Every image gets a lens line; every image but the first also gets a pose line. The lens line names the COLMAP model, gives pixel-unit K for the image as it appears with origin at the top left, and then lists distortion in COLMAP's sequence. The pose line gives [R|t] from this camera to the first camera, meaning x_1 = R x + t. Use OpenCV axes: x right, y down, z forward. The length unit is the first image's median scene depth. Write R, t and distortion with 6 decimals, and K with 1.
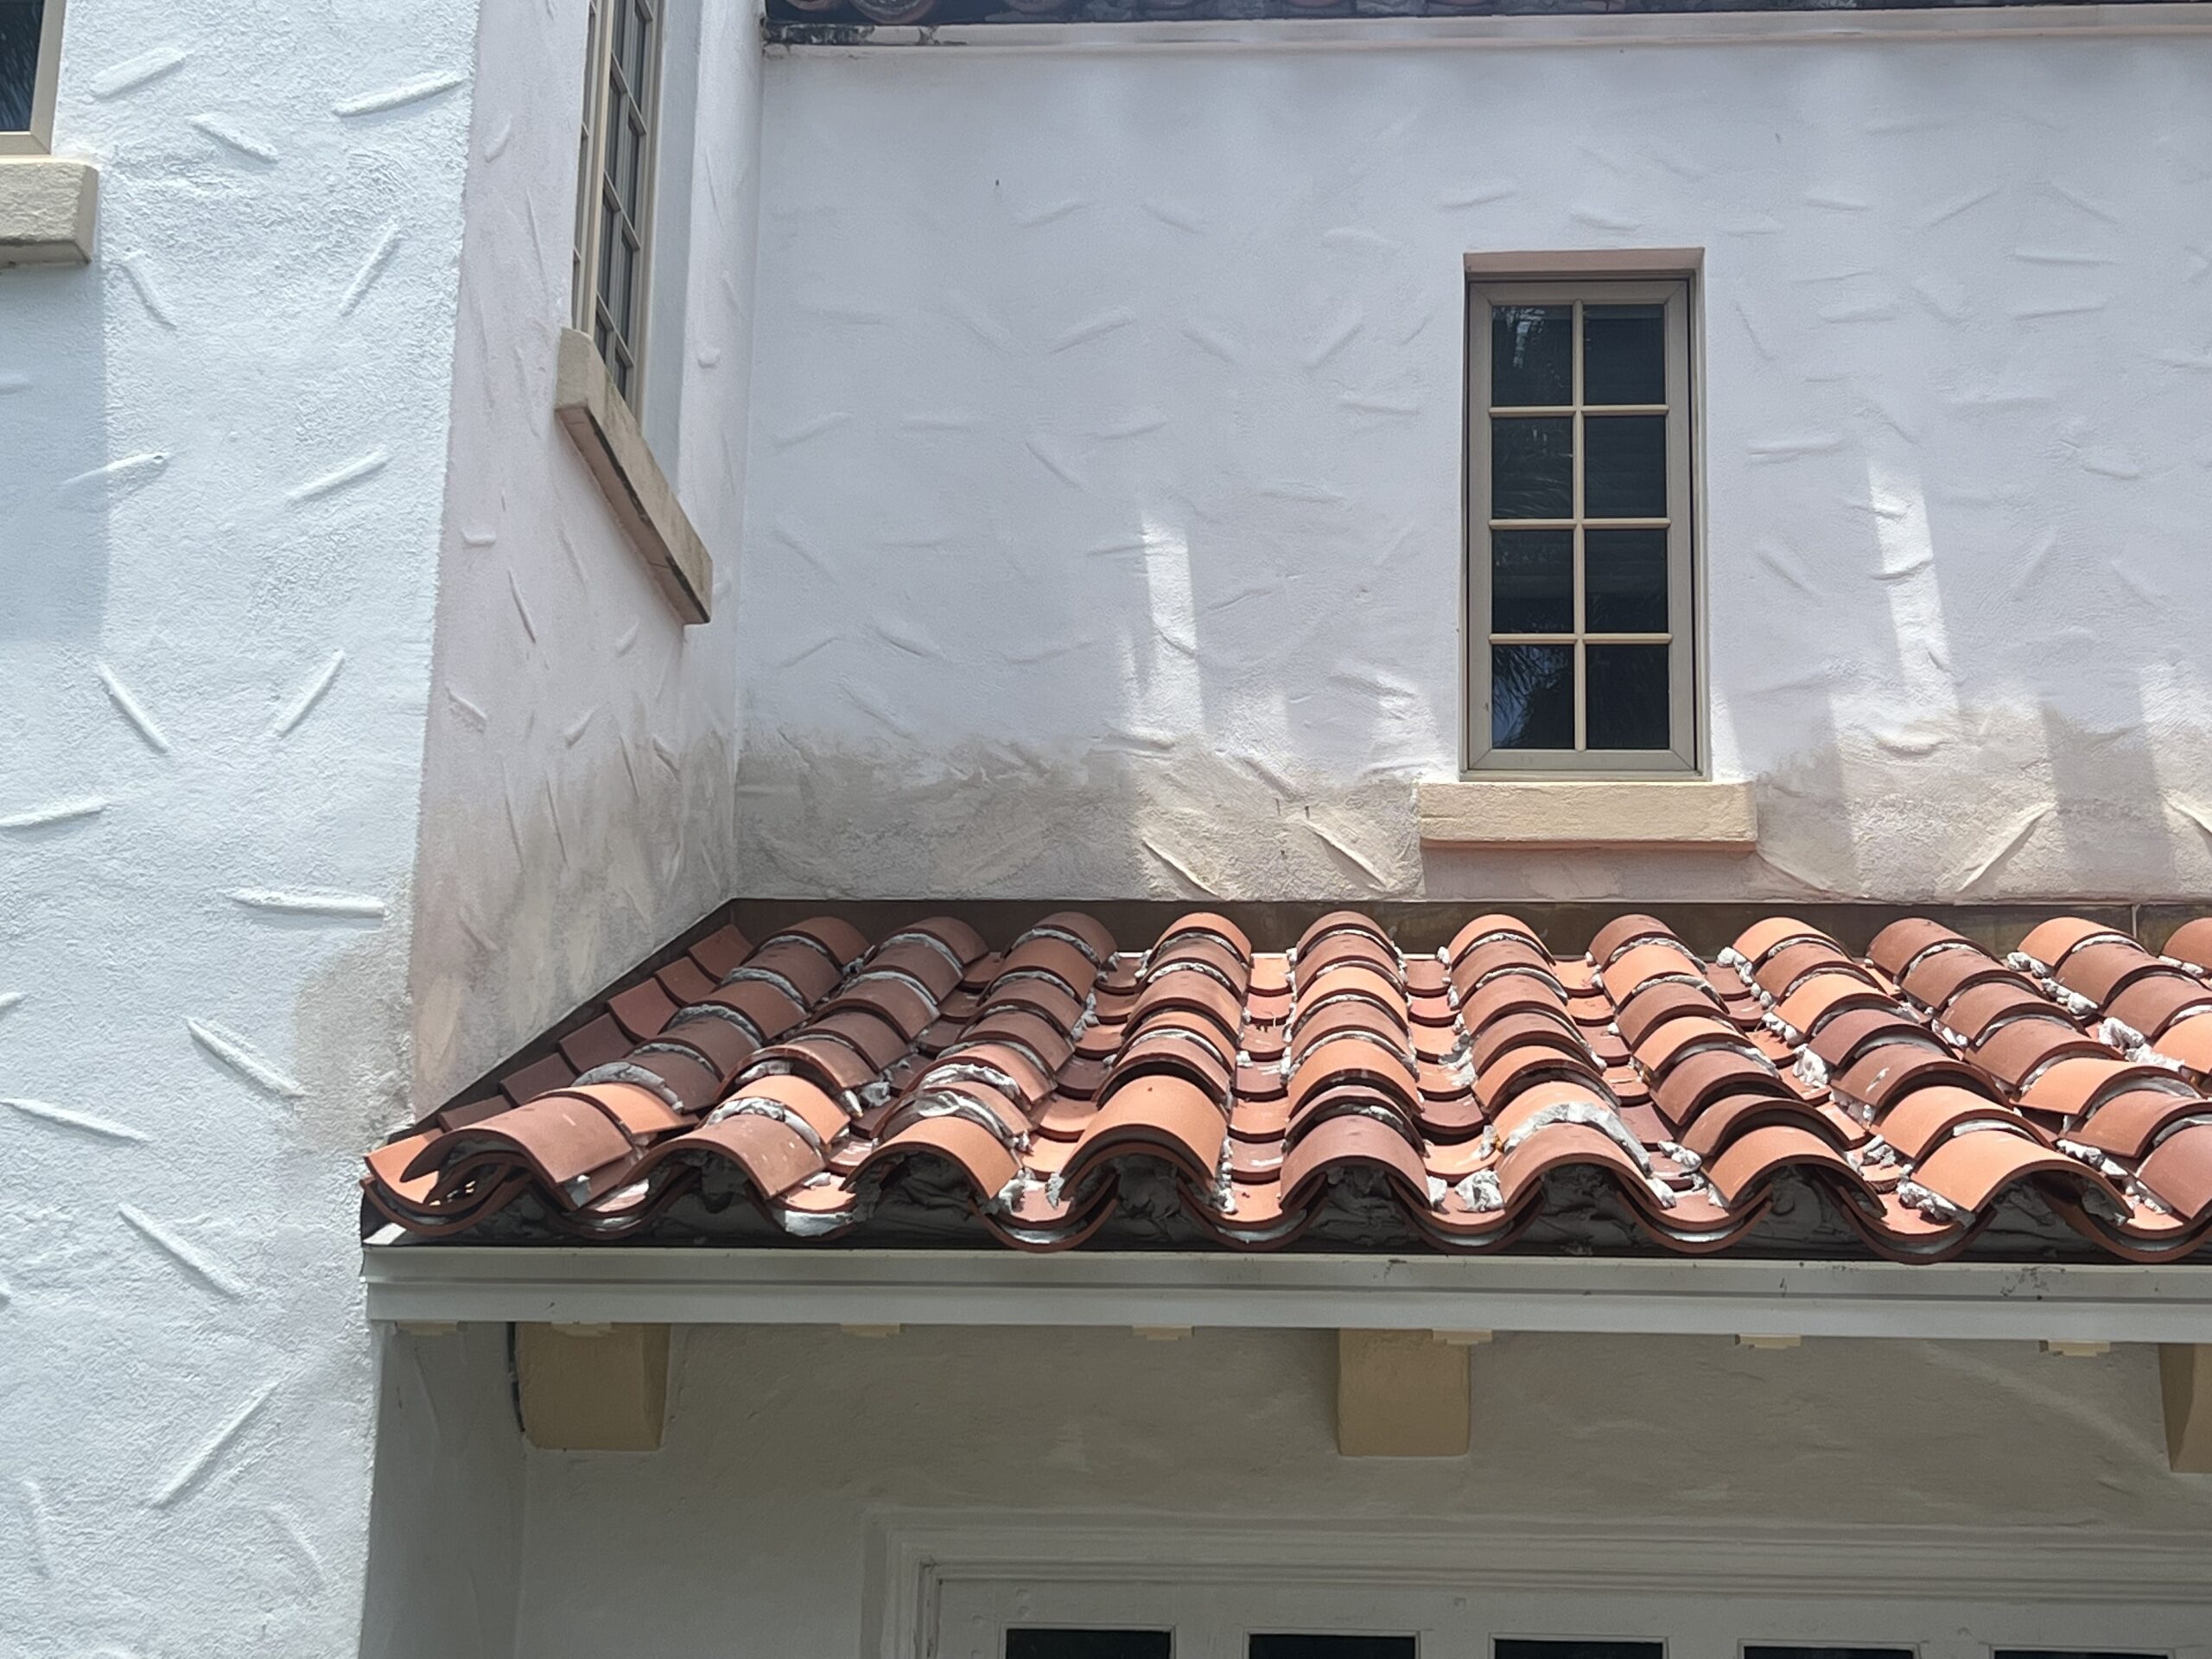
lens RADIAL K [[3405.4, 0, 1184.3], [0, 3405.4, 835.8], [0, 0, 1]] dist [0.263979, -1.023618]
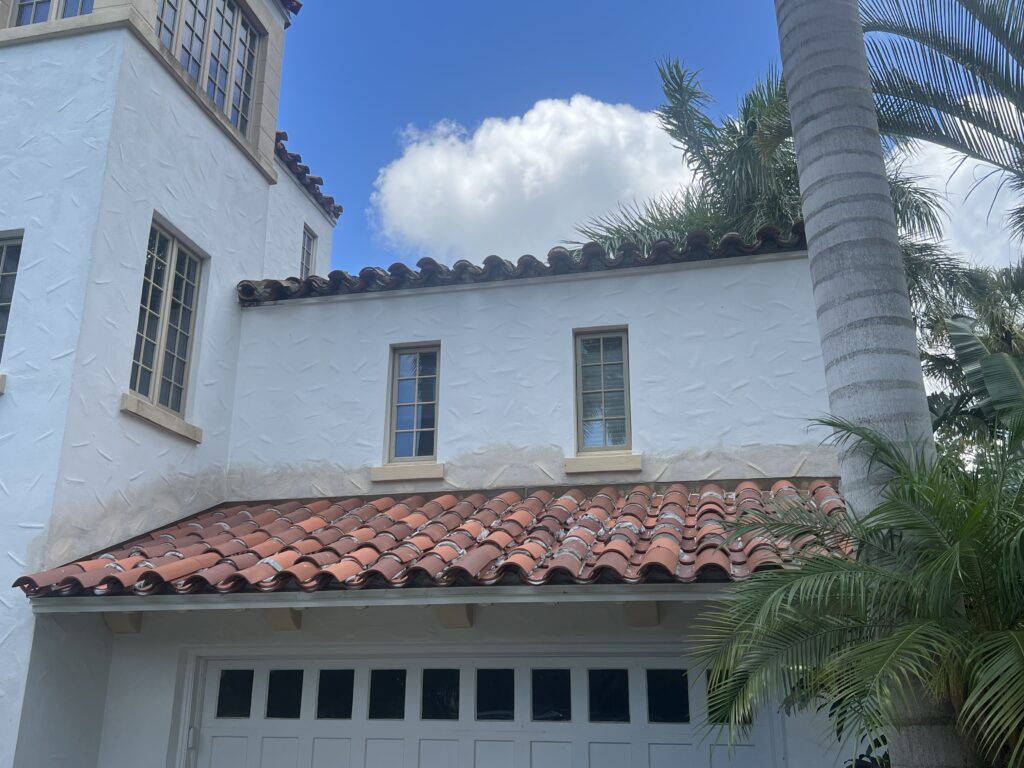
lens RADIAL K [[931.3, 0, 512.0], [0, 931.3, 384.0], [0, 0, 1]] dist [0.131771, -0.177464]
pose [[0.985139, -0.065821, -0.158647, 0.482739], [0.057897, 0.996857, -0.054066, -0.050861], [0.161707, 0.044077, 0.985854, -0.172580]]
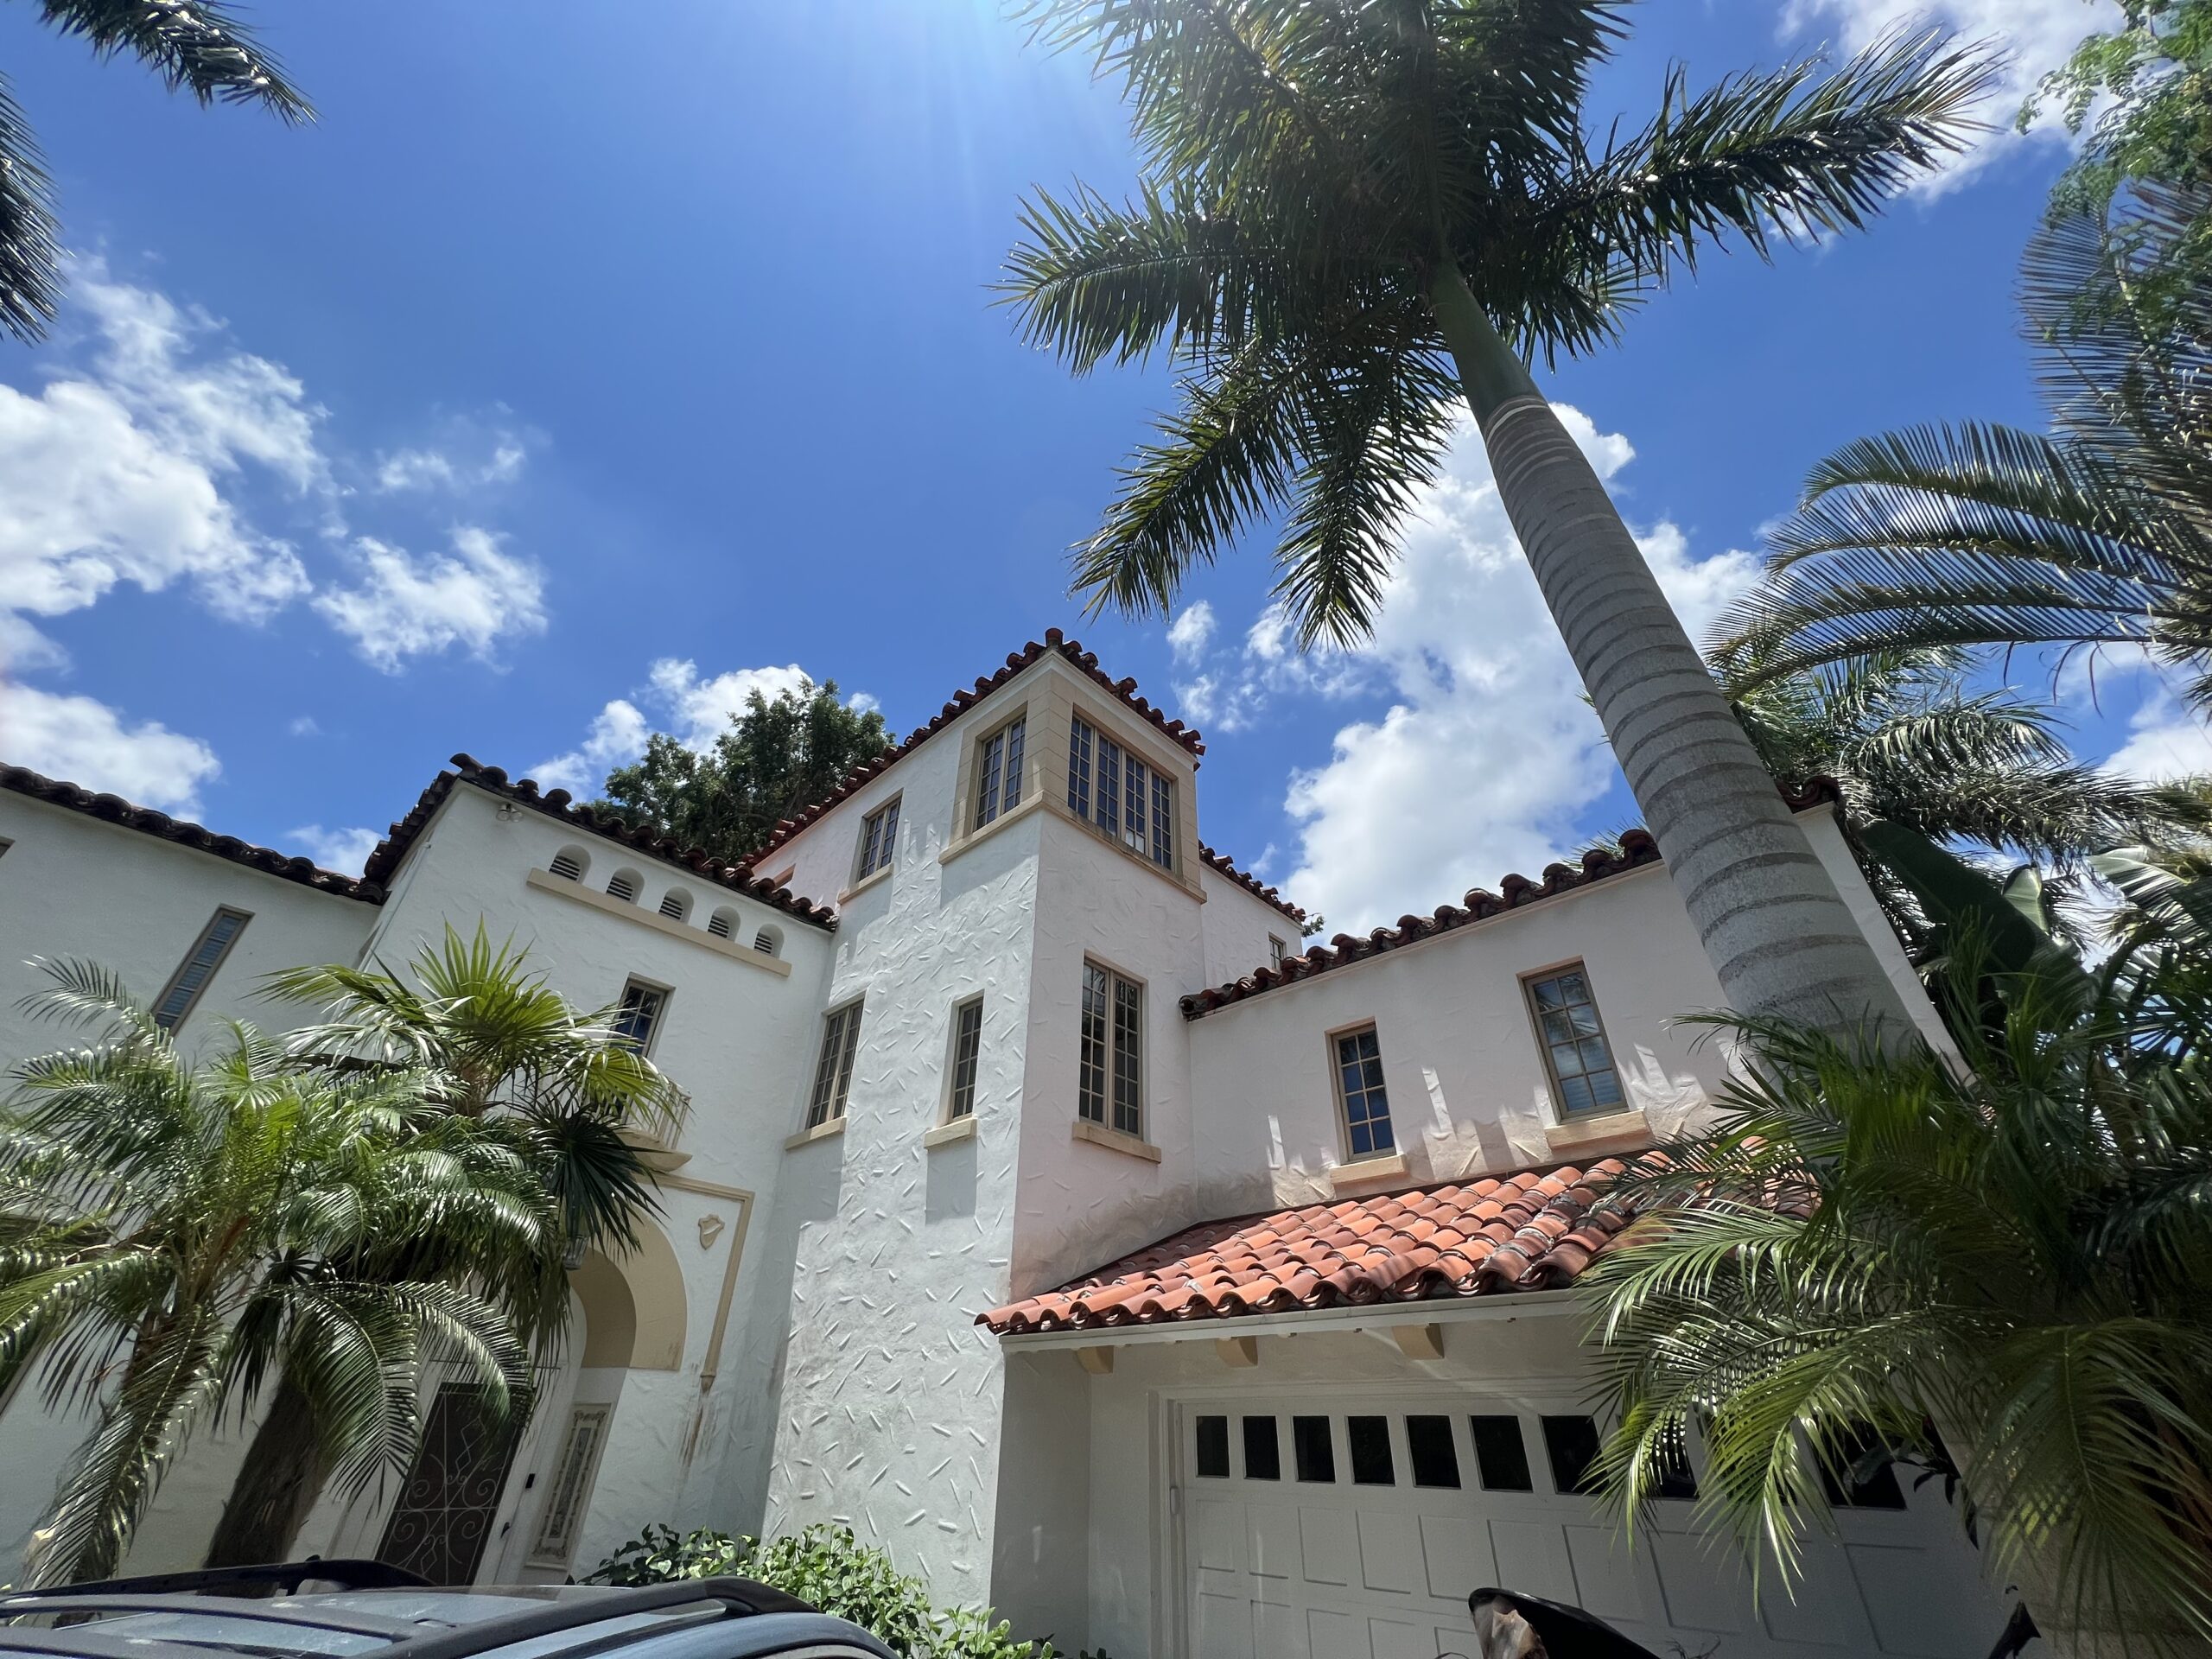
lens RADIAL K [[887.9, 0, 1110.5], [0, 887.9, 838.1], [0, 0, 1]] dist [0.017998, -0.000005]
pose [[0.767168, -0.367264, -0.525900, 0.619120], [0.170937, 0.907272, -0.384237, -0.010866], [0.618250, 0.204879, 0.758809, -0.044249]]
